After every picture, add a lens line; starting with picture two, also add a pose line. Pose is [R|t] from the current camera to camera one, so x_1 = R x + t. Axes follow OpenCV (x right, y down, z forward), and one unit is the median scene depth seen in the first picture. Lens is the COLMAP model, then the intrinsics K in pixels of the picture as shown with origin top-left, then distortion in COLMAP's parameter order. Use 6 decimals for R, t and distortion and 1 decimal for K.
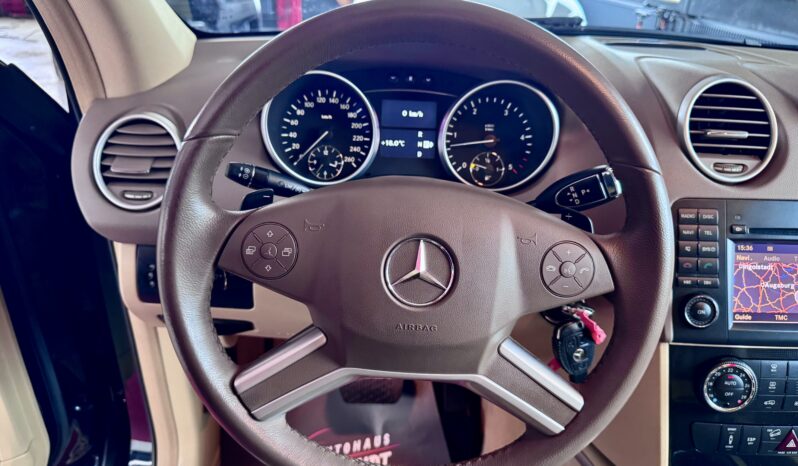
lens RADIAL K [[556.0, 0, 399.0], [0, 556.0, 233.0], [0, 0, 1]] dist [0.002483, -0.001075]
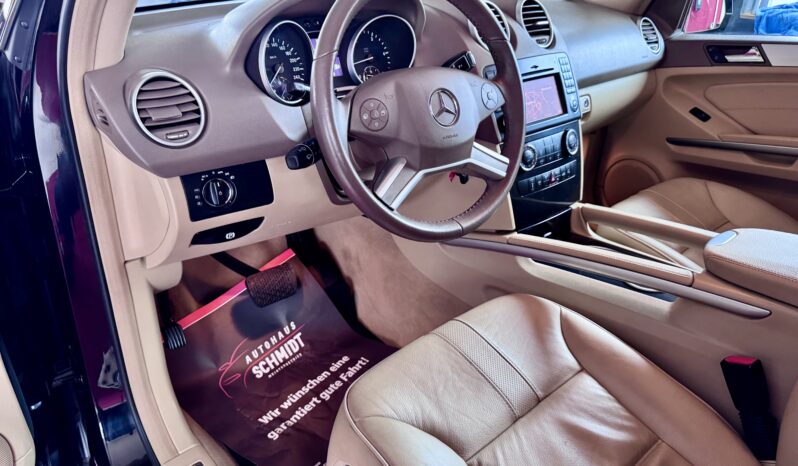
lens RADIAL K [[556.0, 0, 399.0], [0, 556.0, 233.0], [0, 0, 1]] dist [0.002483, -0.001075]
pose [[0.781527, -0.312969, 0.539690, -0.824447], [0.279683, 0.949028, 0.145337, 0.102180], [-0.557667, 0.037357, 0.829224, -0.342121]]
